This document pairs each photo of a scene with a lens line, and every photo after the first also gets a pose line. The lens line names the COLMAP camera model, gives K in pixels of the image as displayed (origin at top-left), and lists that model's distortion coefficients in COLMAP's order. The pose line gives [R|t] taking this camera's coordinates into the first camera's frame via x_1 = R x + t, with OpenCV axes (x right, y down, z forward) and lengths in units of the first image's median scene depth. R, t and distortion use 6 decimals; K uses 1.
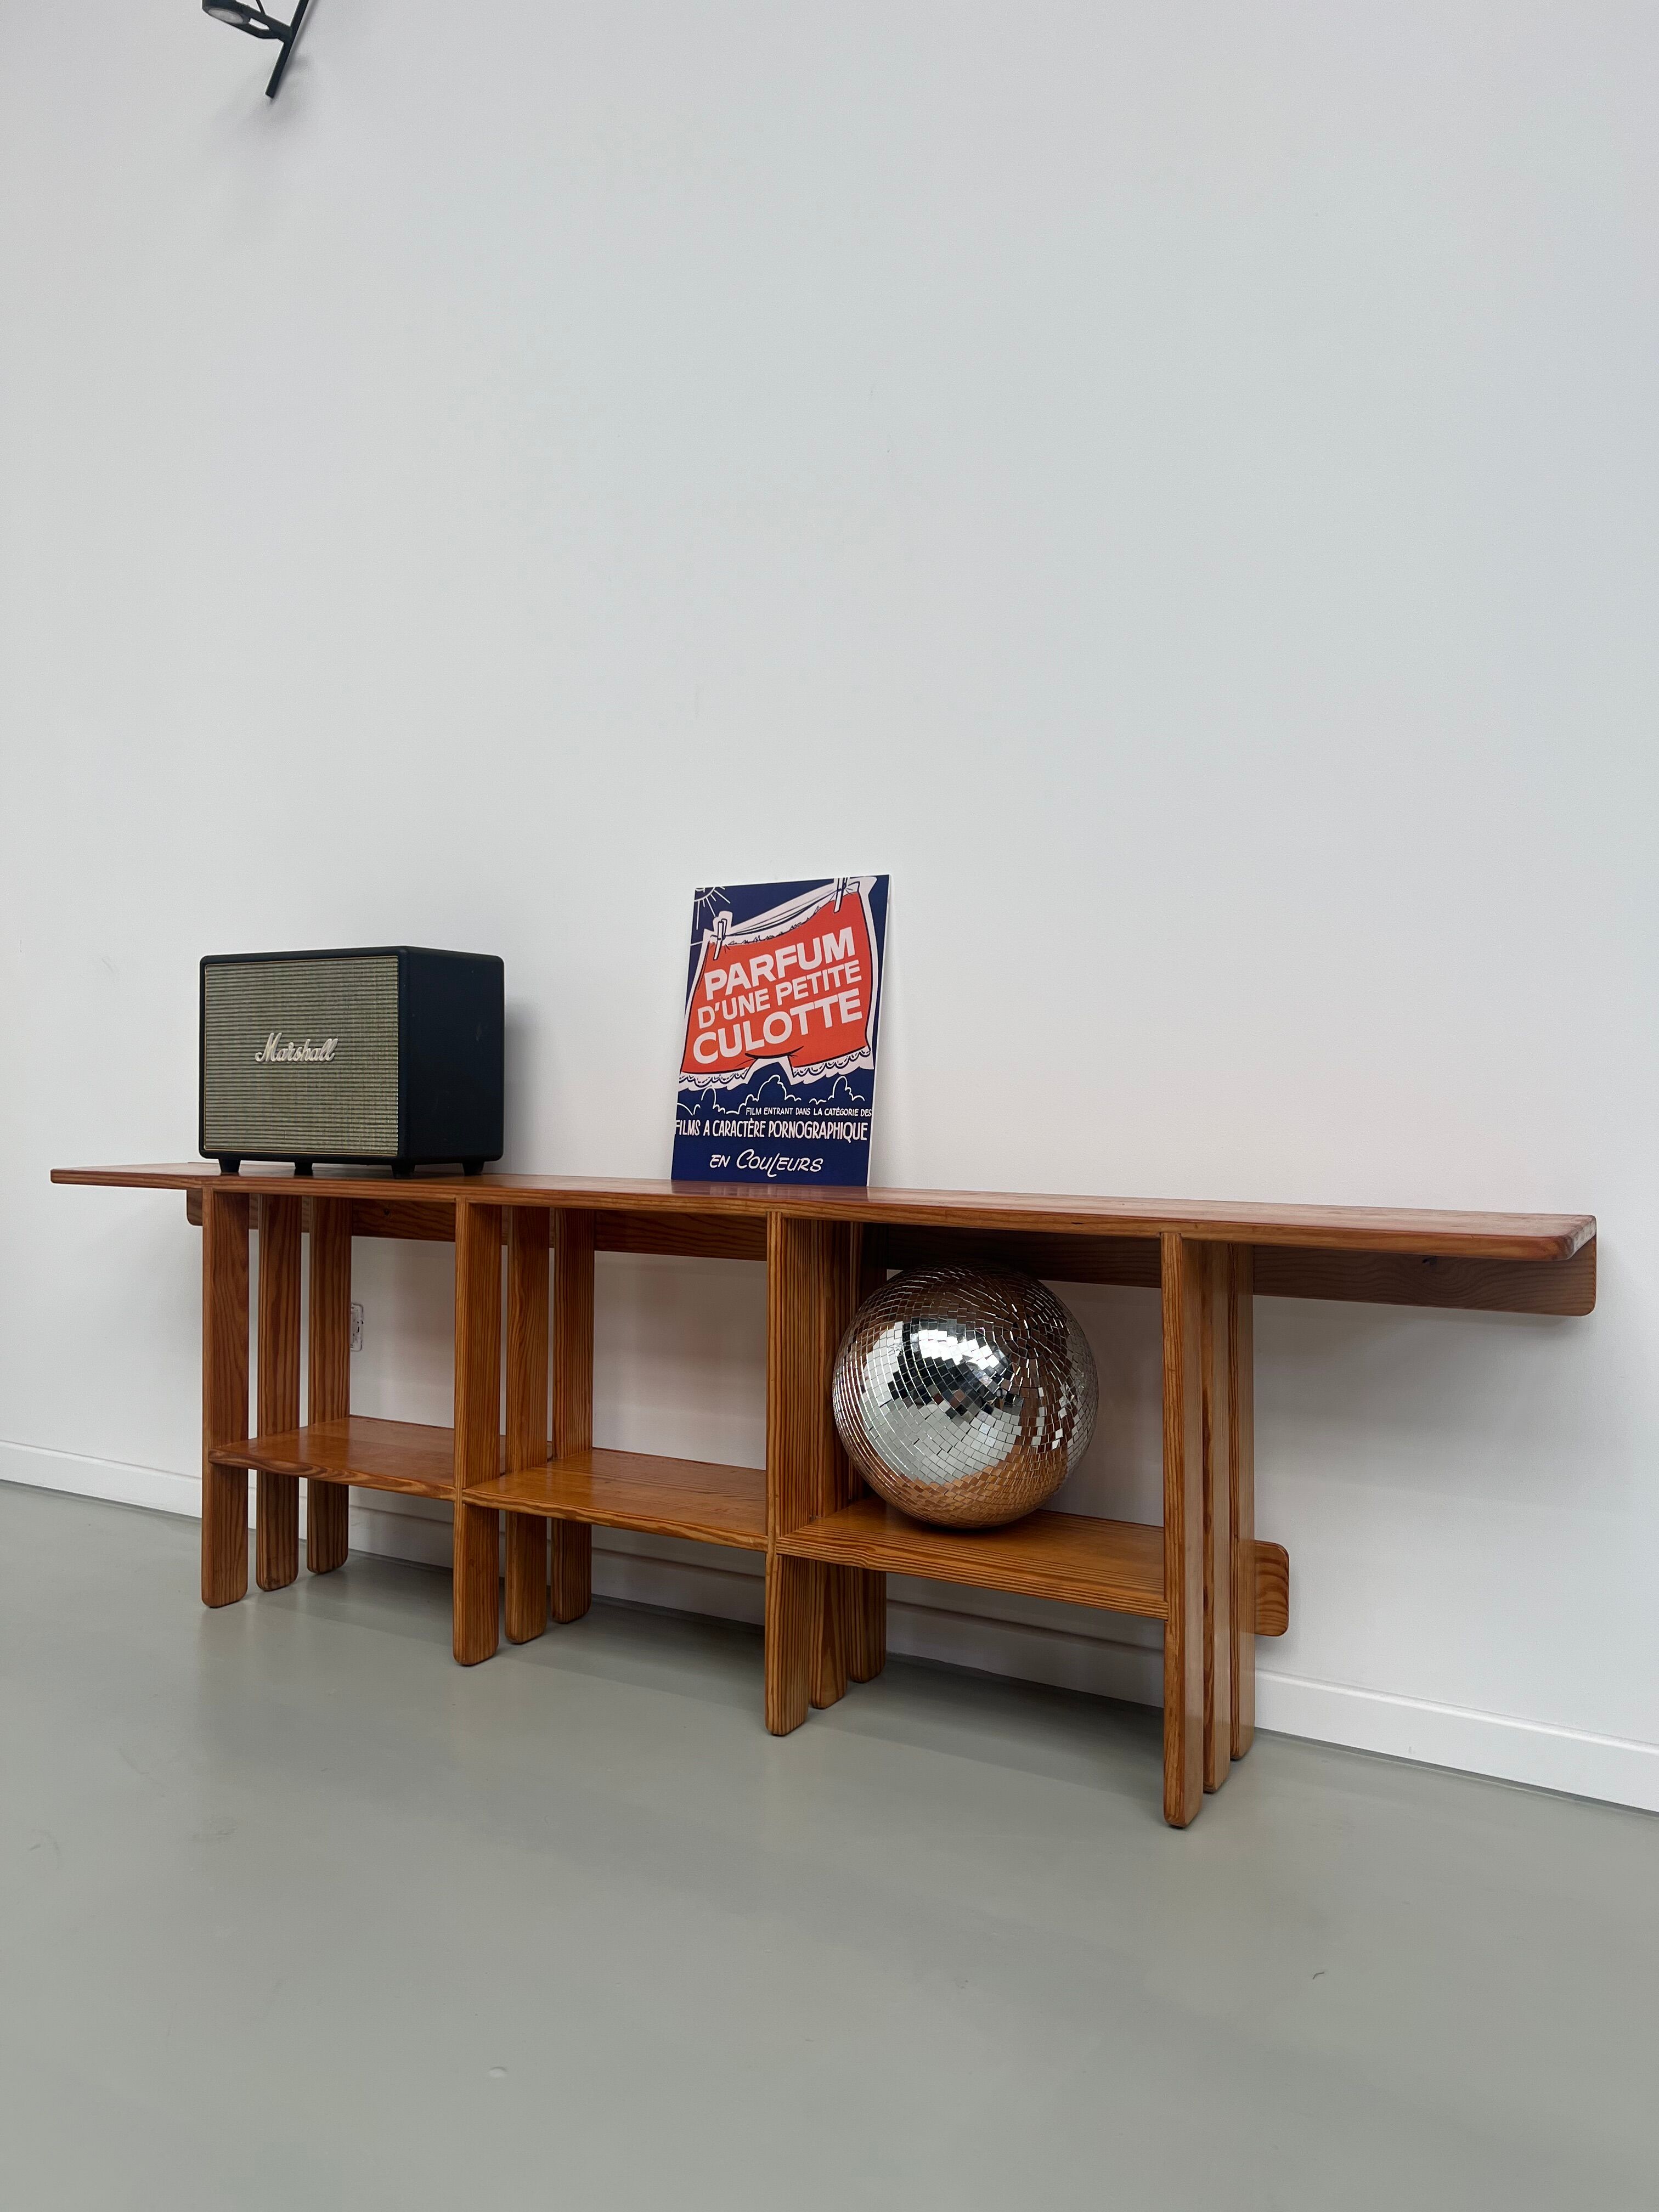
lens RADIAL K [[1623.6, 0, 831.3], [0, 1623.6, 1100.3], [0, 0, 1]] dist [0.139773, -0.342202]
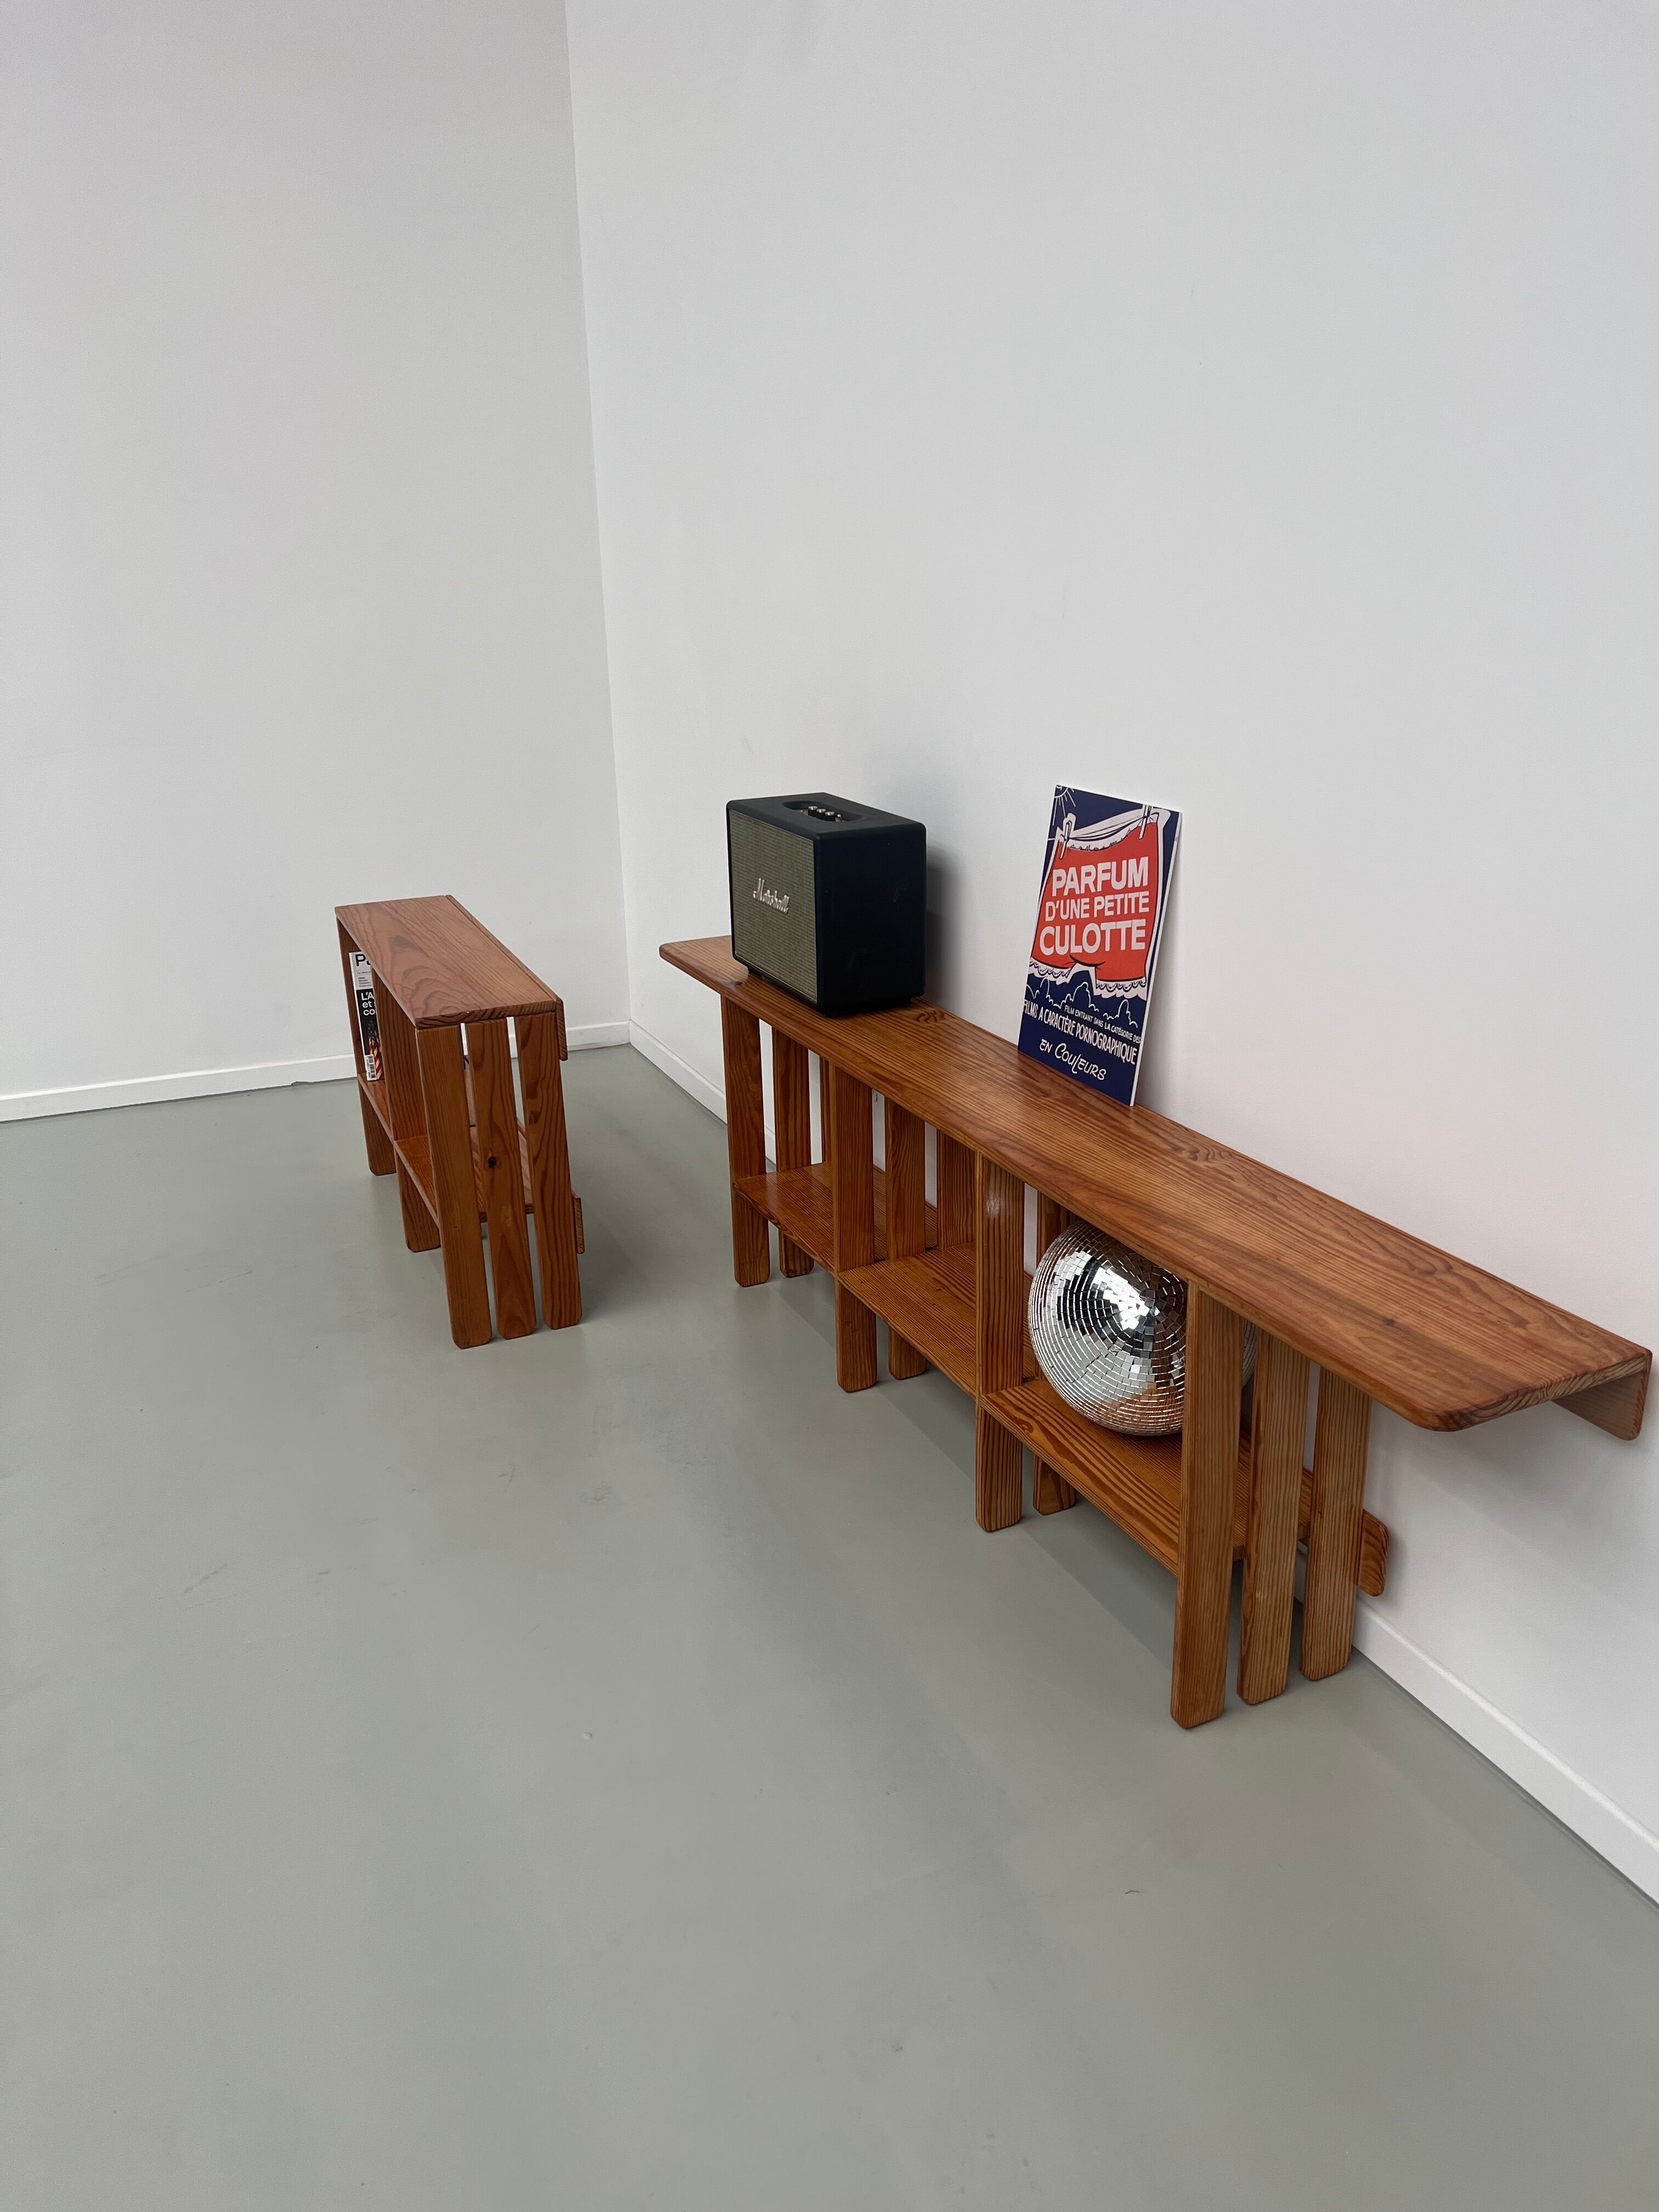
lens RADIAL K [[1652.2, 0, 819.6], [0, 1652.2, 1114.2], [0, 0, 1]] dist [0.135956, -0.372049]
pose [[0.811630, 0.171488, -0.558434, 0.461333], [0.025403, 0.944676, 0.327019, -0.302599], [0.583619, -0.279604, 0.762371, 0.018276]]
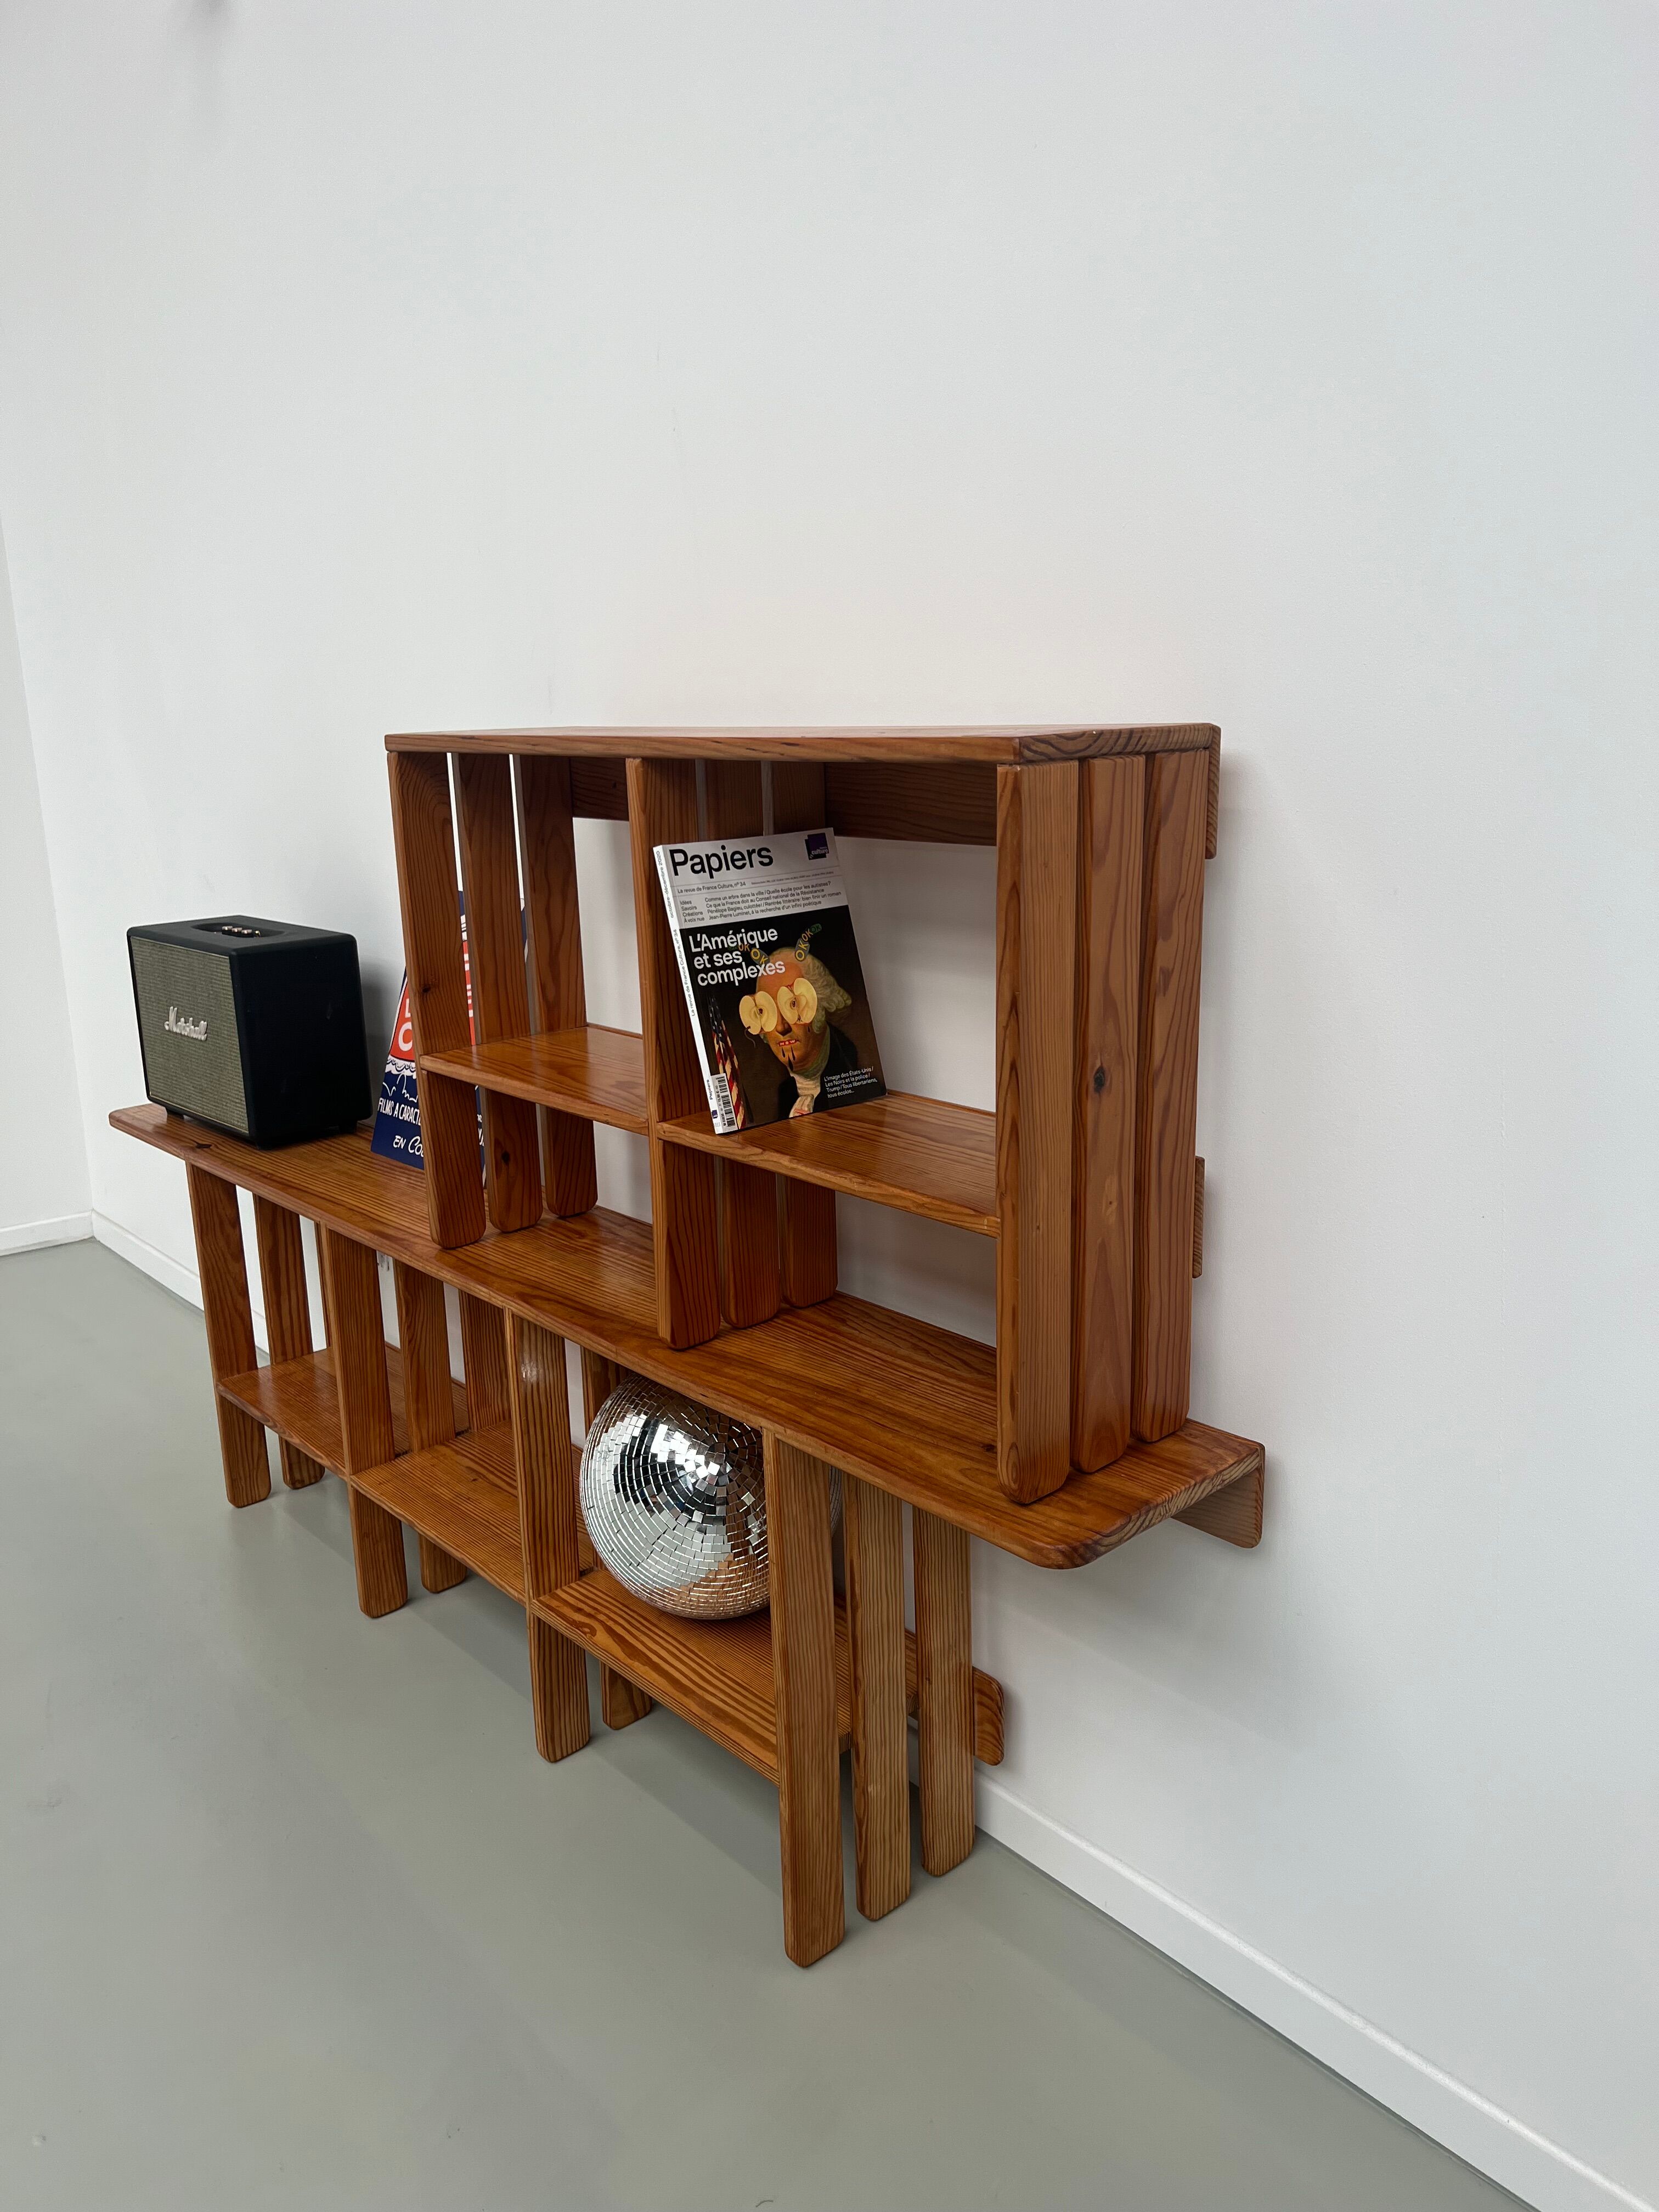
lens RADIAL K [[1652.2, 0, 819.6], [0, 1652.2, 1114.2], [0, 0, 1]] dist [0.135956, -0.372049]
pose [[0.945169, 0.051131, -0.322554, 0.404655], [0.028313, 0.971120, 0.236906, -0.243980], [0.325352, -0.233048, 0.916425, 0.128114]]
